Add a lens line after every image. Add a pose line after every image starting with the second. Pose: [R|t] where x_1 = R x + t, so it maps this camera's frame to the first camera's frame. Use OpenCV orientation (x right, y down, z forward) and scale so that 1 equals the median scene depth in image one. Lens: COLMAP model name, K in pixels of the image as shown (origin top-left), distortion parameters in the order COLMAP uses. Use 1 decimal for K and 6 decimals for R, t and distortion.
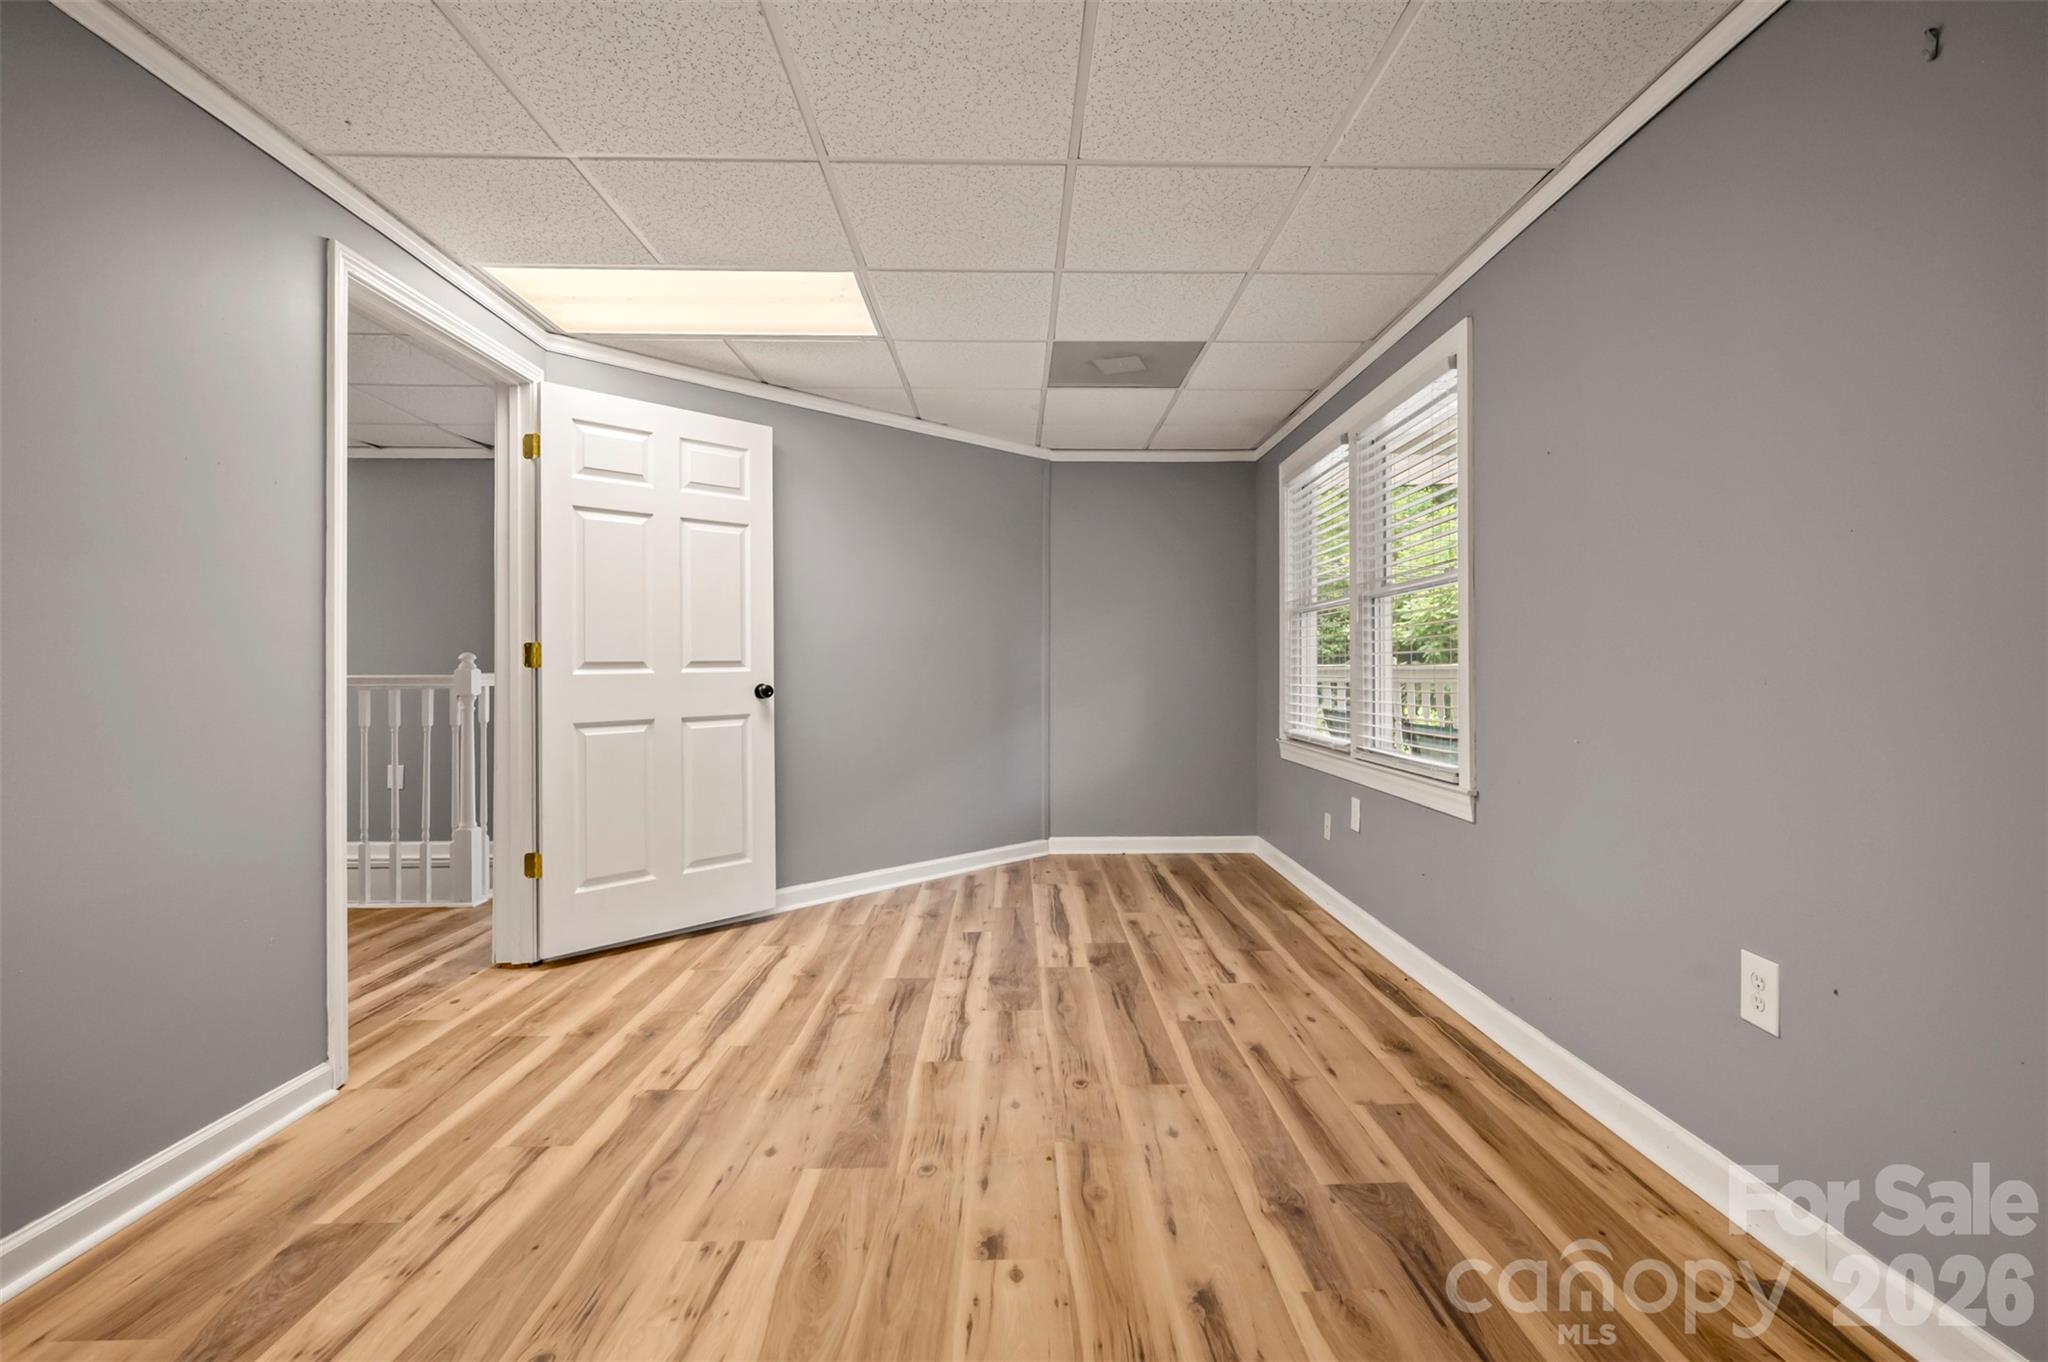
lens RADIAL K [[895.6, 0, 1045.5], [0, 895.6, 673.7], [0, 0, 1]] dist [-0.001373, -0.000259]
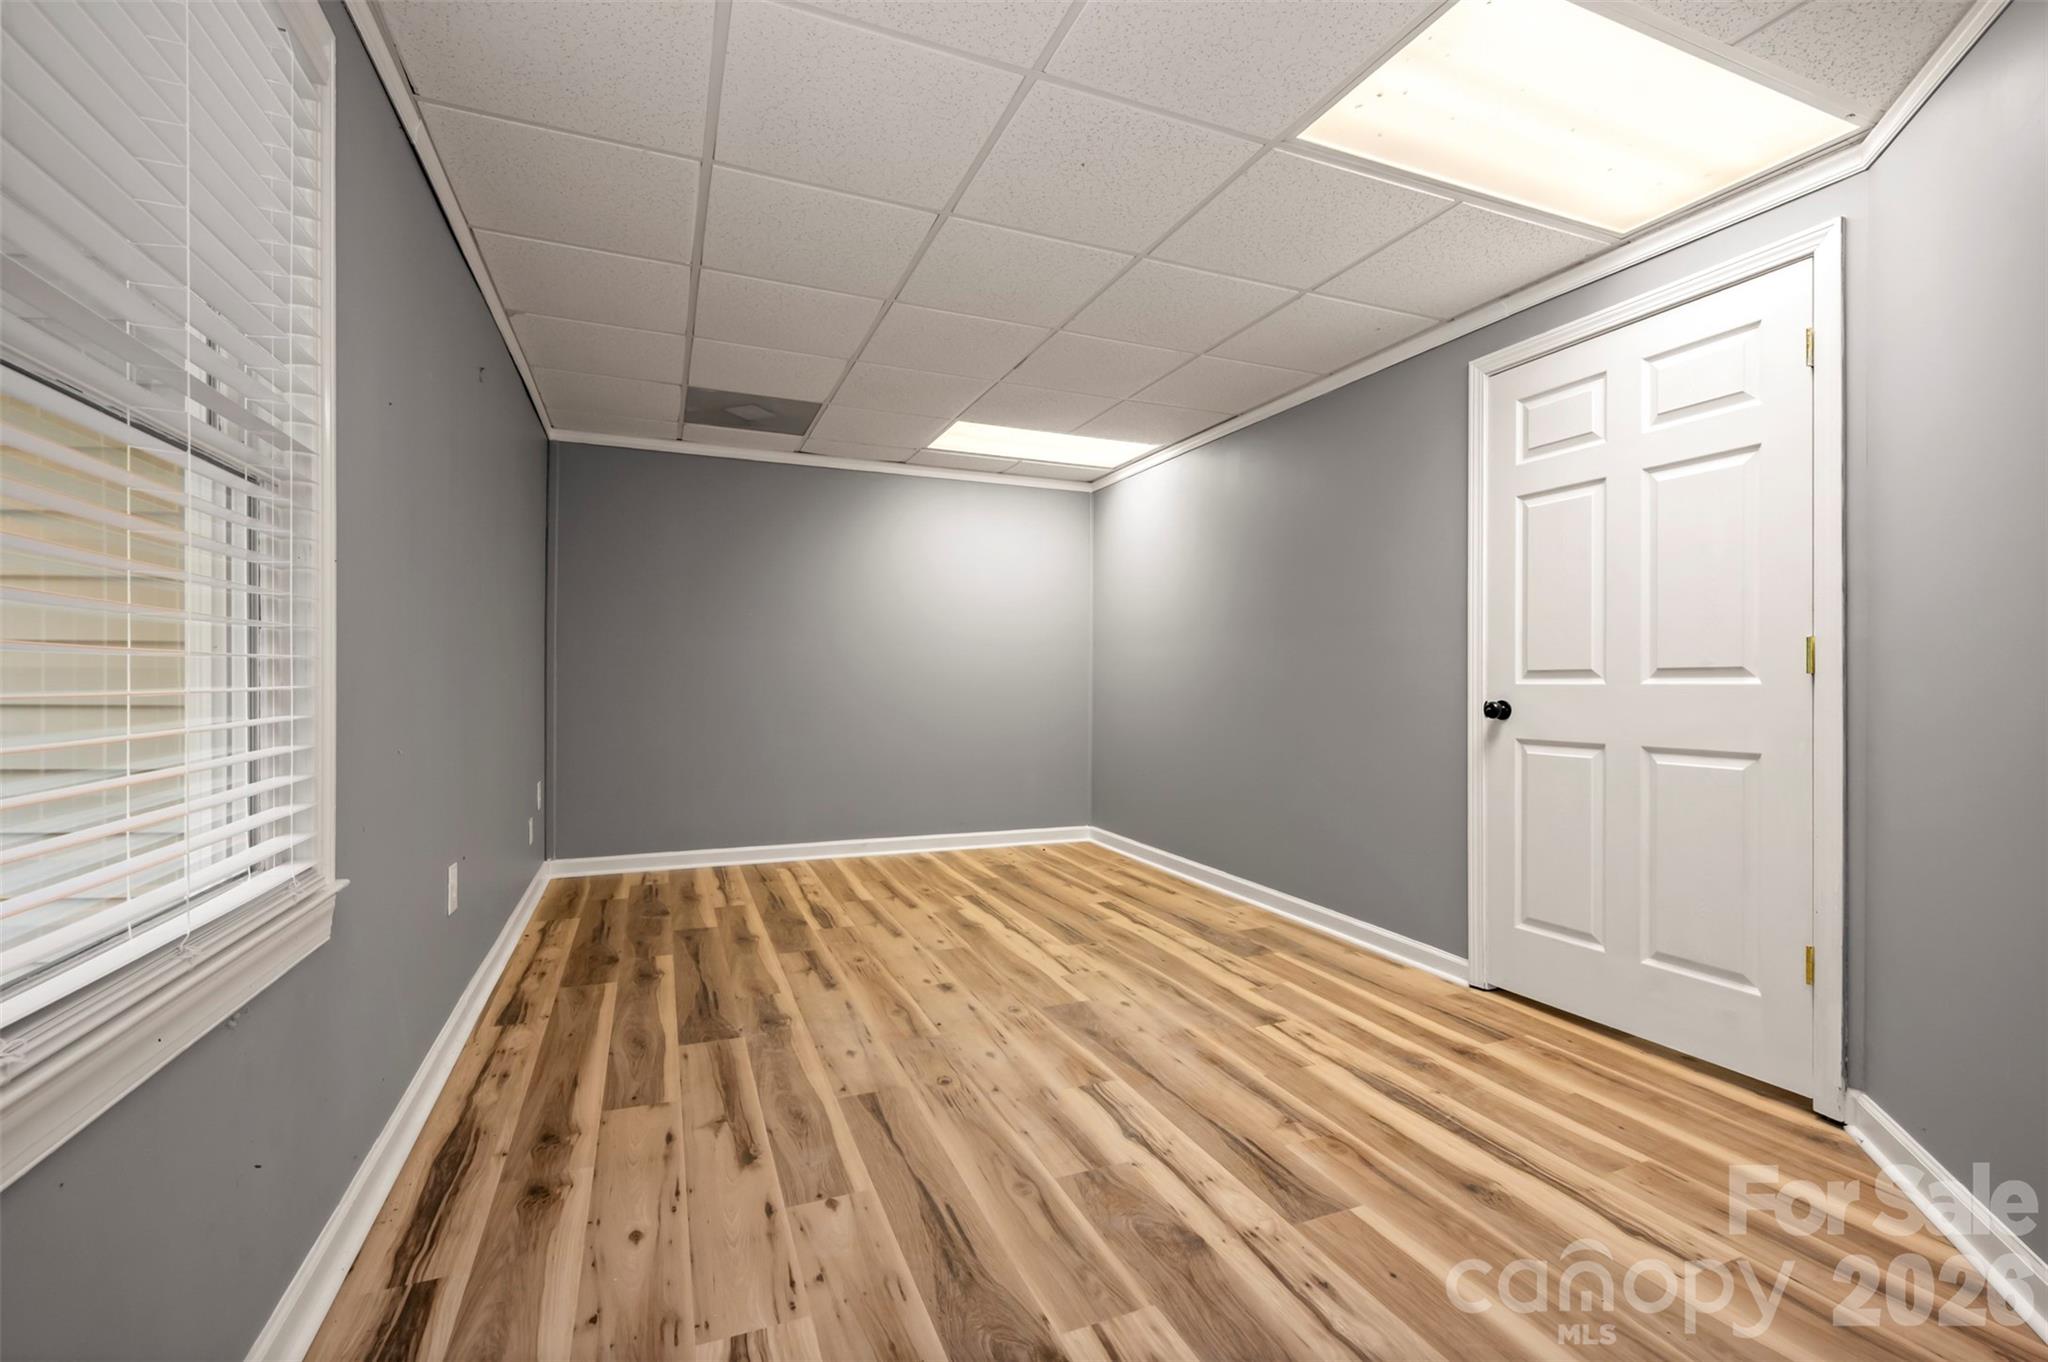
lens RADIAL K [[895.6, 0, 1045.5], [0, 895.6, 673.7], [0, 0, 1]] dist [-0.001373, -0.000259]
pose [[-0.928410, -0.004511, -0.371529, 0.315344], [-0.004707, 0.999989, -0.000381, -0.006939], [0.371526, 0.001395, -0.928421, 2.000147]]
